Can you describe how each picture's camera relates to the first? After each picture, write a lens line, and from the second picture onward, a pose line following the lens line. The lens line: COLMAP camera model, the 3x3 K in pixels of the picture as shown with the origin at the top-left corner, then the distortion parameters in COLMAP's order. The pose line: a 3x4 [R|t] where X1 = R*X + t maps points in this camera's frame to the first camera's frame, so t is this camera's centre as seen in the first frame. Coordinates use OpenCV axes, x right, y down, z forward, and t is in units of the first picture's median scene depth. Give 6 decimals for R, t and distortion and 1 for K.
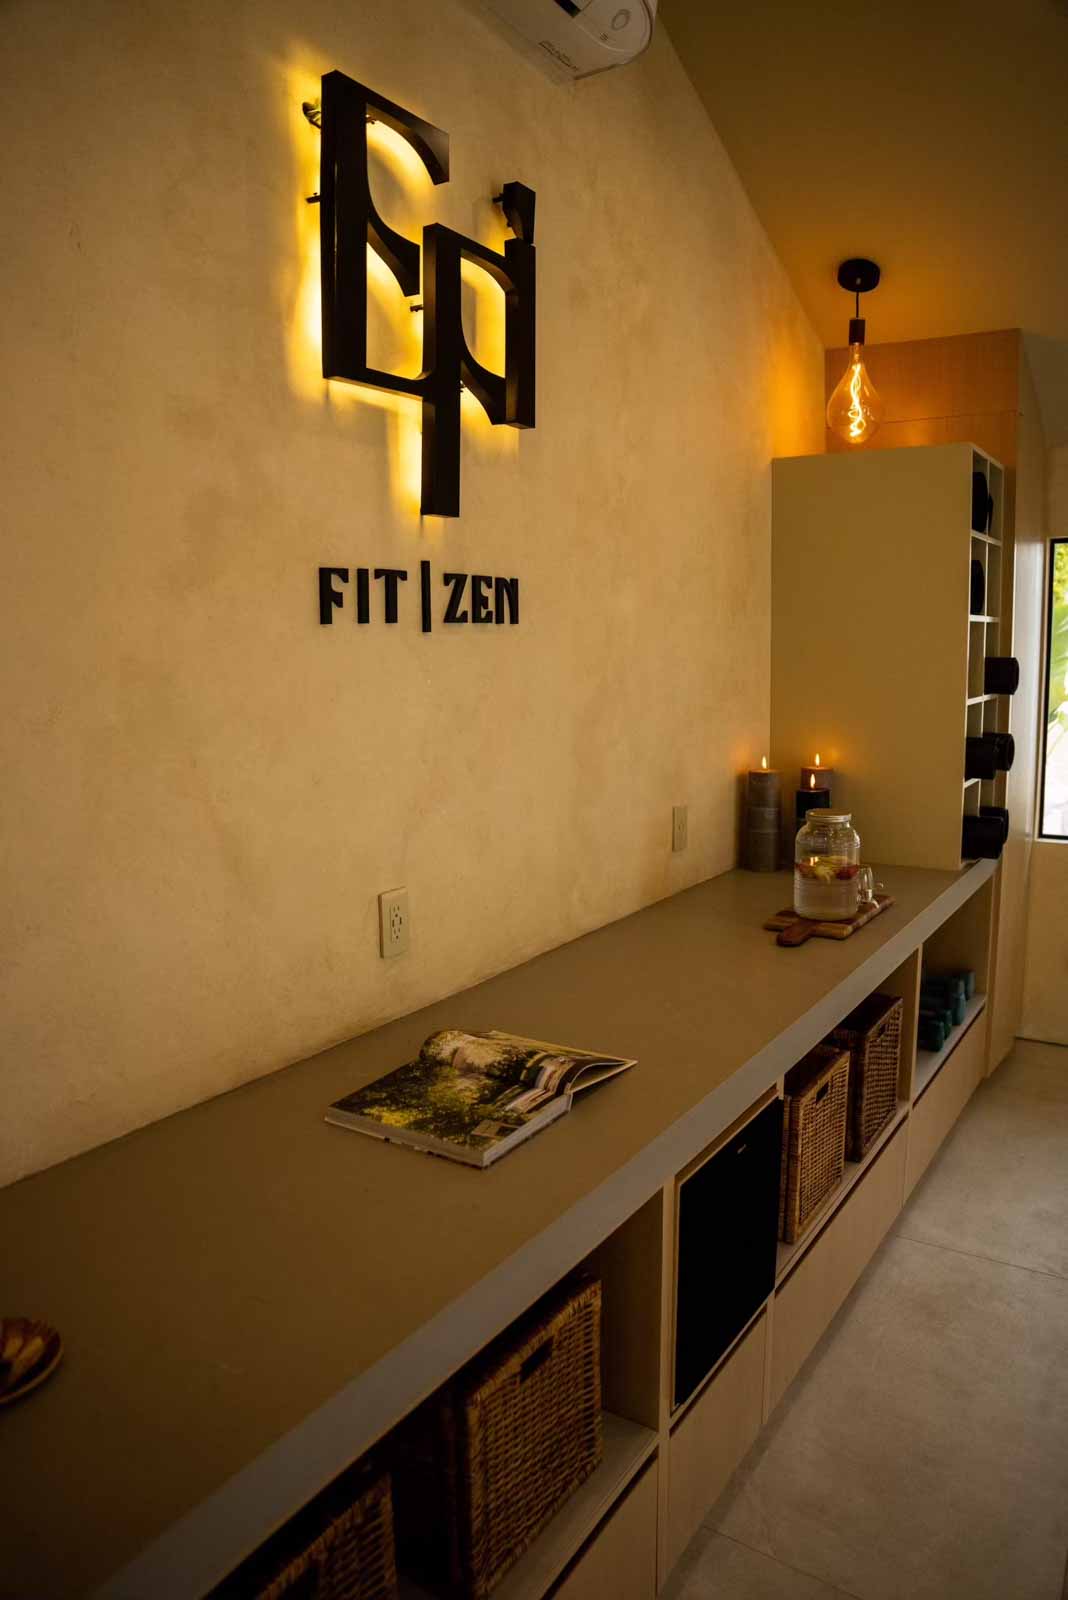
lens RADIAL K [[1099.7, 0, 531.9], [0, 1099.7, 797.5], [0, 0, 1]] dist [-0.176808, 0.128057]
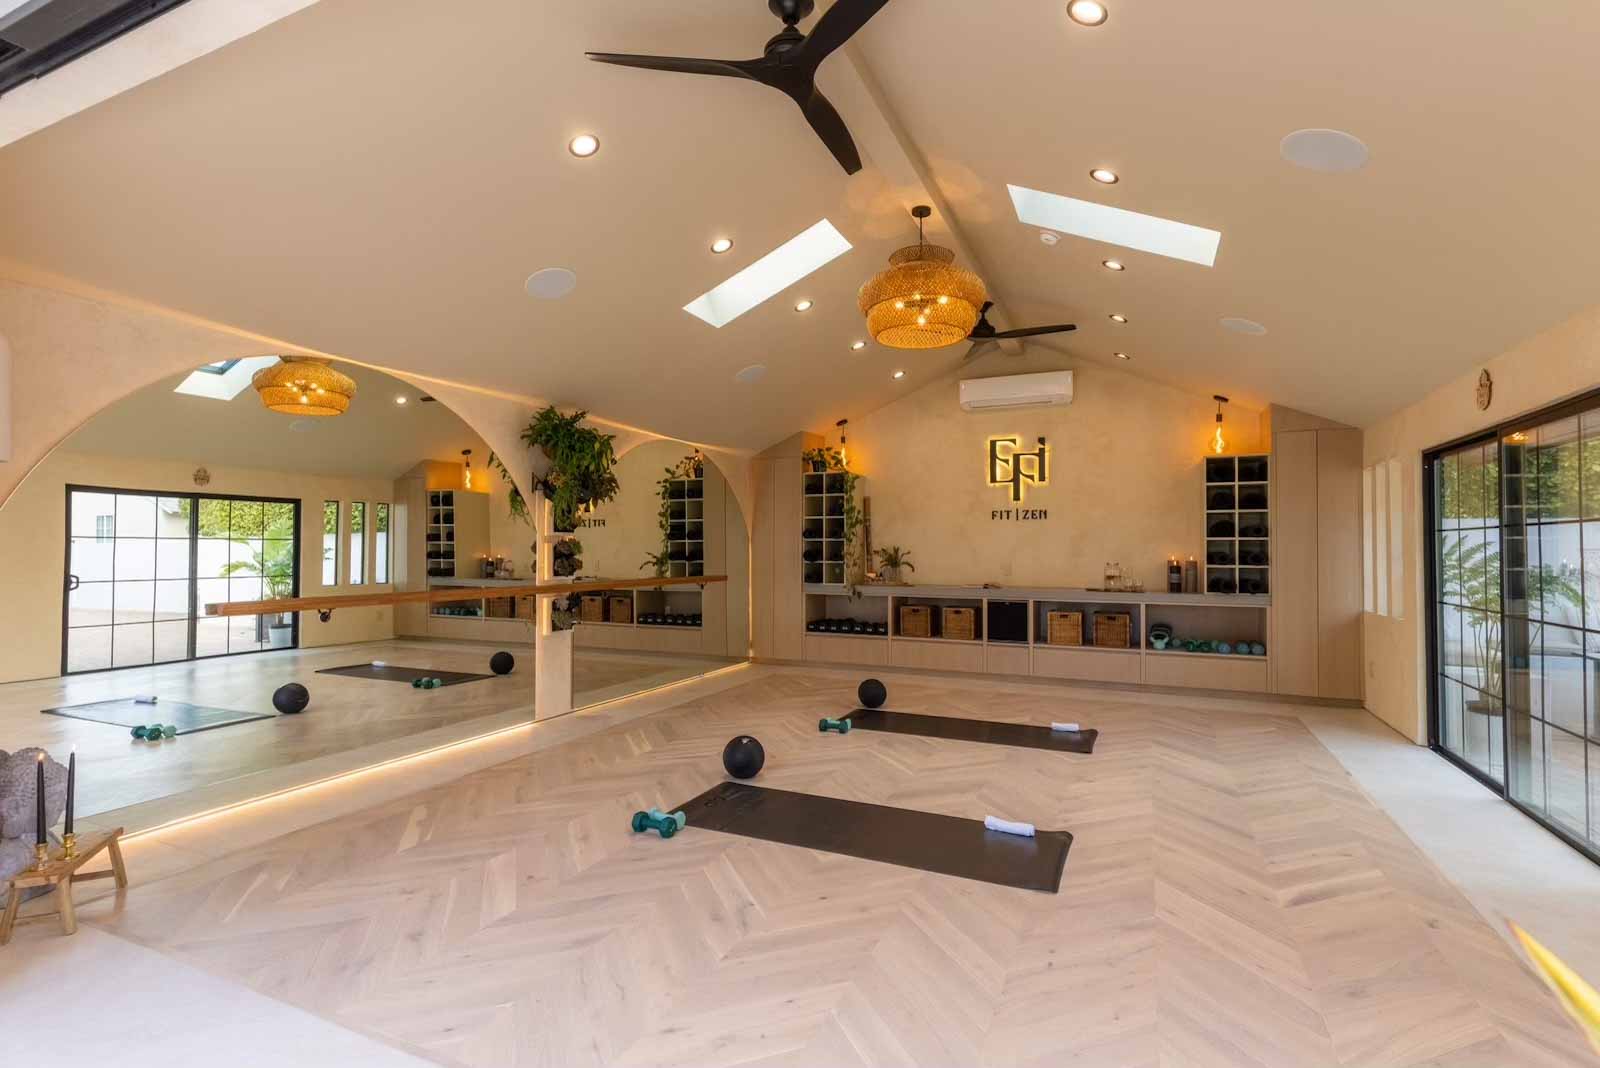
lens RADIAL K [[758.8, 0, 800.5], [0, 758.8, 535.4], [0, 0, 1]] dist [0.002712, 0.000608]
pose [[0.157130, -0.003107, -0.987573, 3.878382], [-0.147820, 0.988656, -0.026630, 0.215205], [0.976453, 0.150167, 0.154888, -0.782340]]
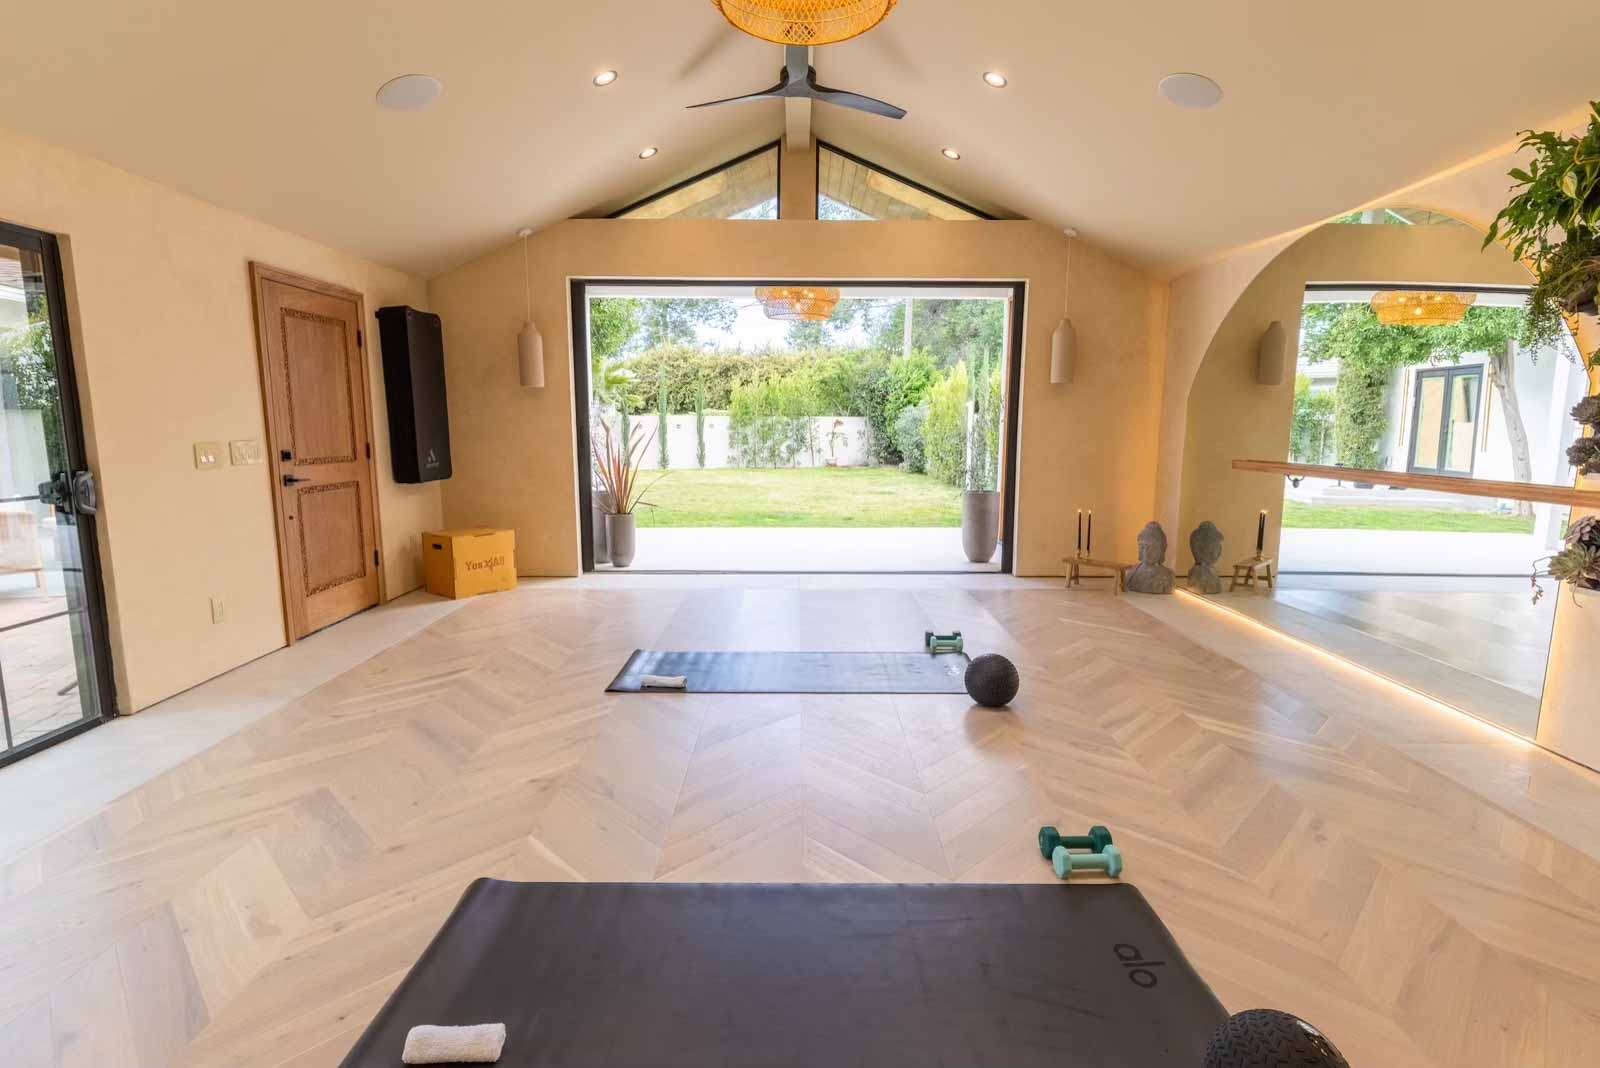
lens RADIAL K [[775.2, 0, 802.2], [0, 775.2, 533.6], [0, 0, 1]] dist [0.001844, 0.000012]
pose [[-0.555039, -0.106135, 0.825026, 0.373235], [0.124600, 0.970028, 0.208613, 0.061166], [-0.822440, 0.218587, -0.525179, 0.761794]]
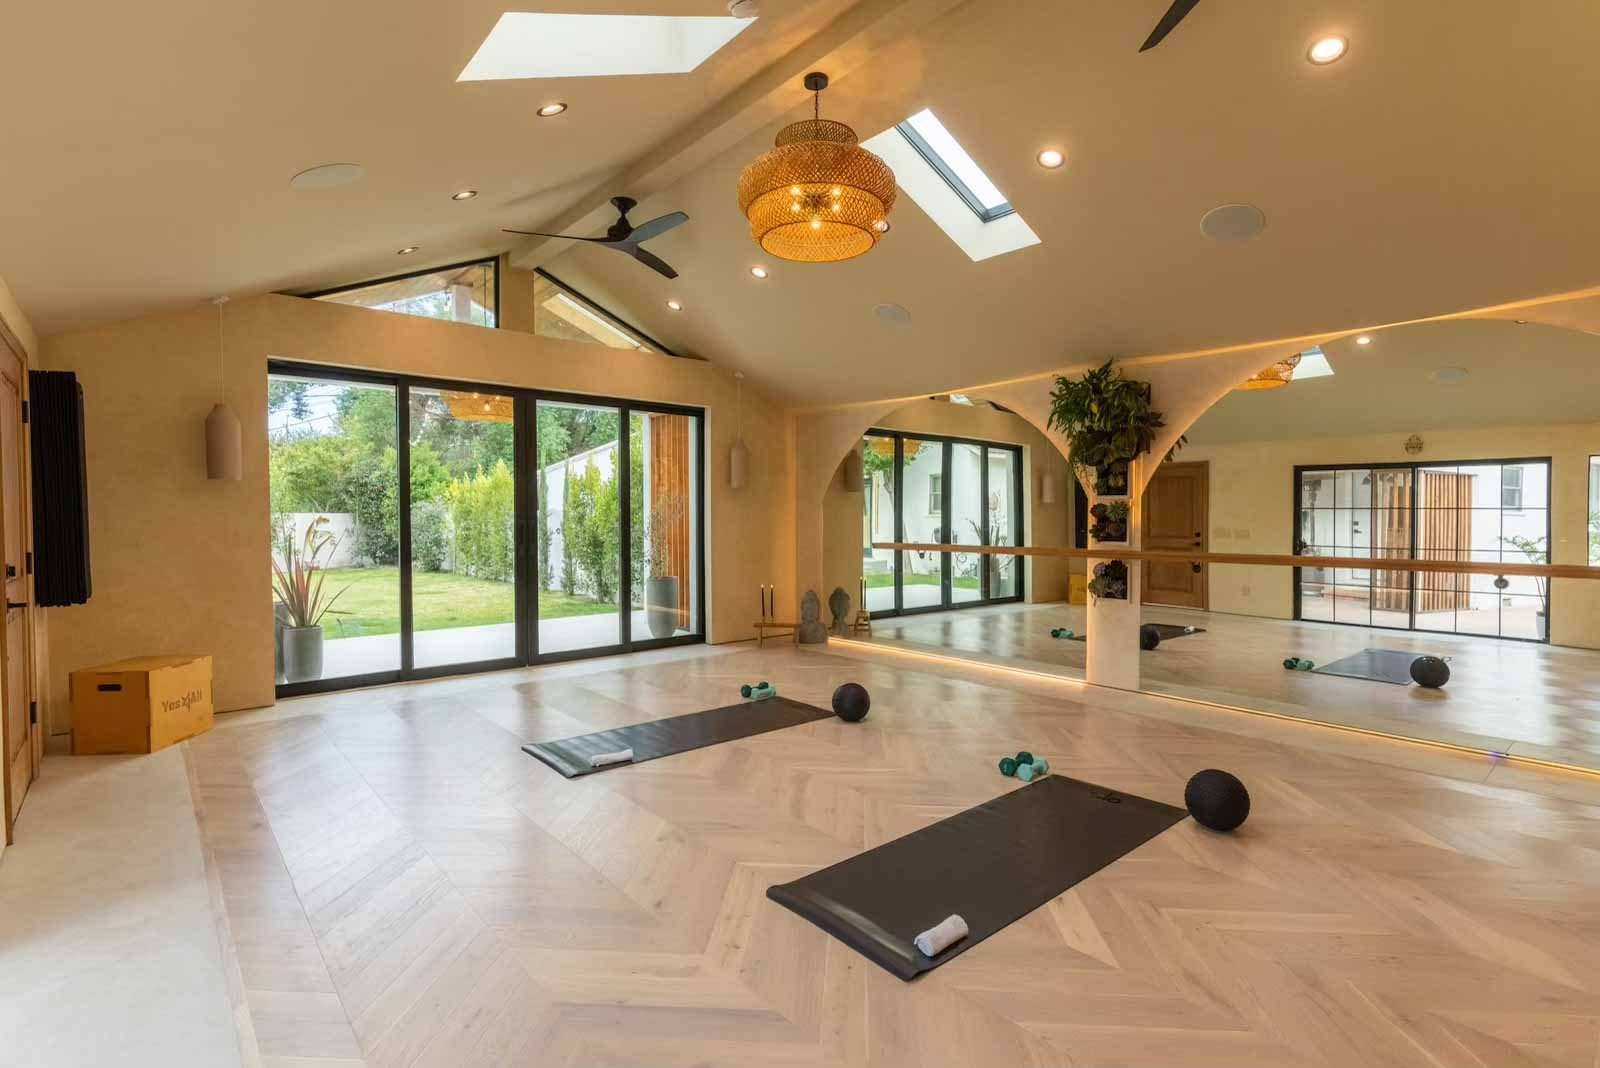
lens RADIAL K [[758.8, 0, 800.5], [0, 758.8, 535.4], [0, 0, 1]] dist [0.002712, 0.000608]
pose [[-0.962861, 0.010781, 0.269782, 1.081953], [0.055447, 0.985801, 0.158499, -0.110770], [-0.264242, 0.167571, -0.949787, 1.833365]]
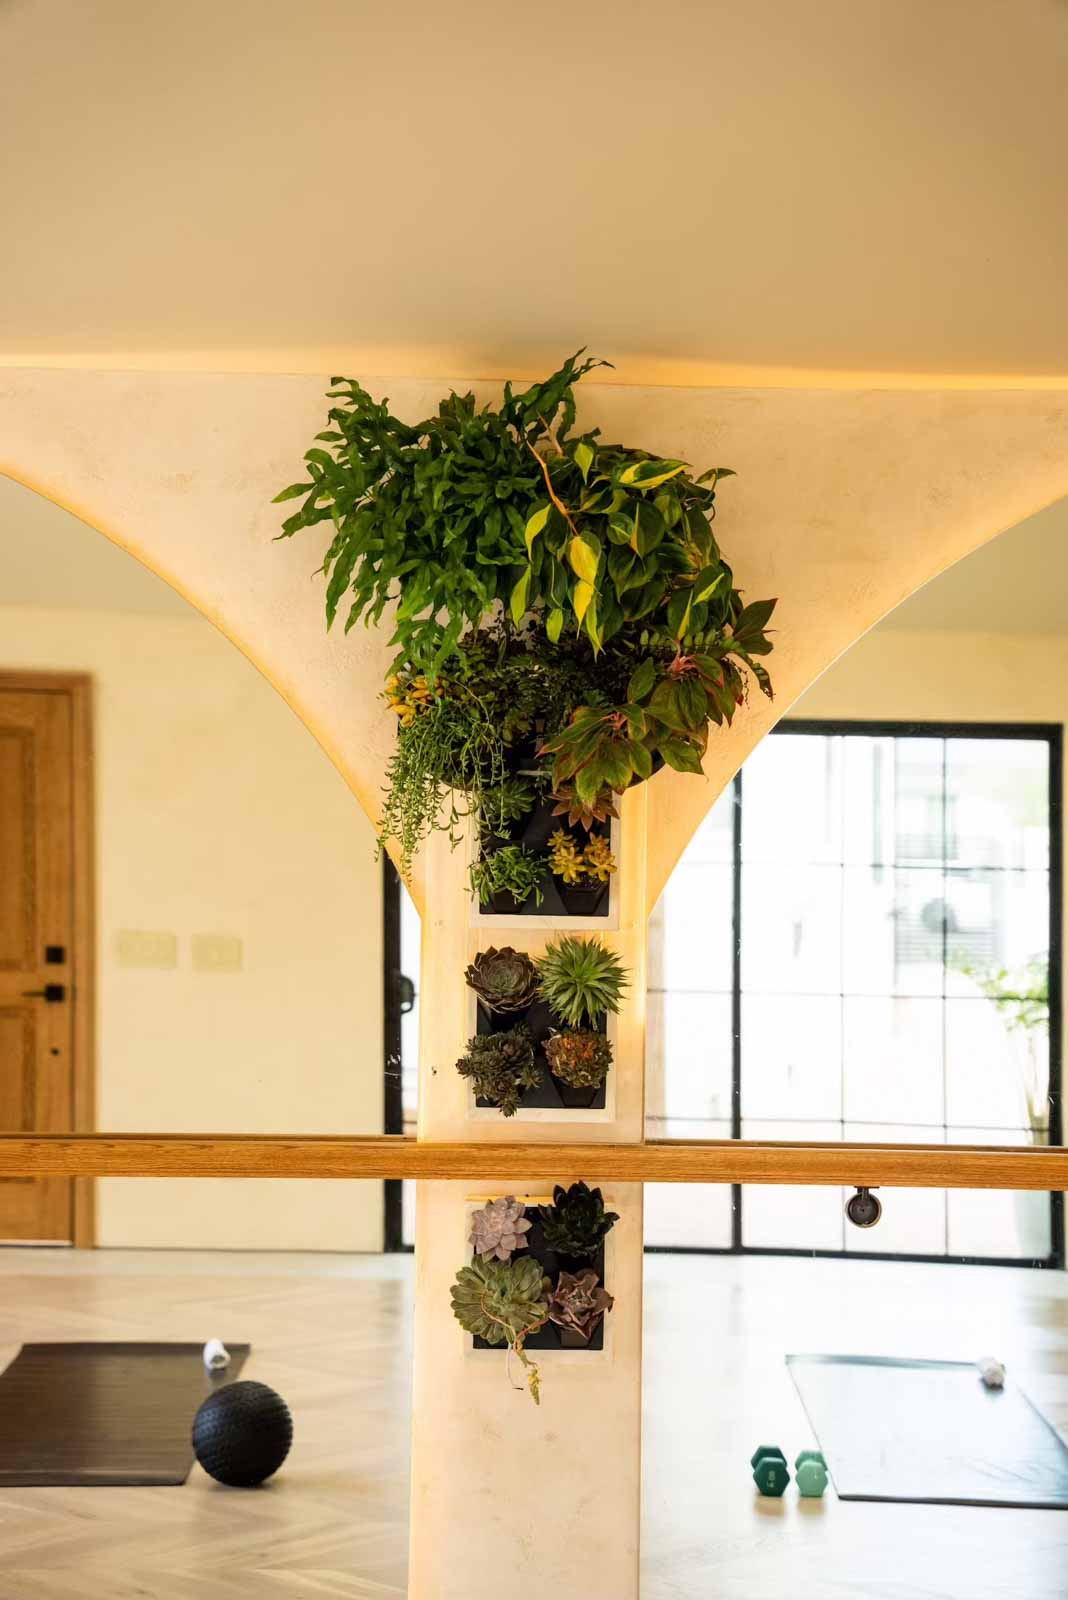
lens RADIAL K [[3058.1, 0, 532.7], [0, 3058.1, 802.8], [0, 0, 1]] dist [0.272918, 0.339399]
pose [[-0.839556, 0.005644, -0.543244, 2.240234], [-0.078620, 0.988158, 0.131769, -0.203965], [0.537555, 0.153338, -0.829170, 1.043374]]
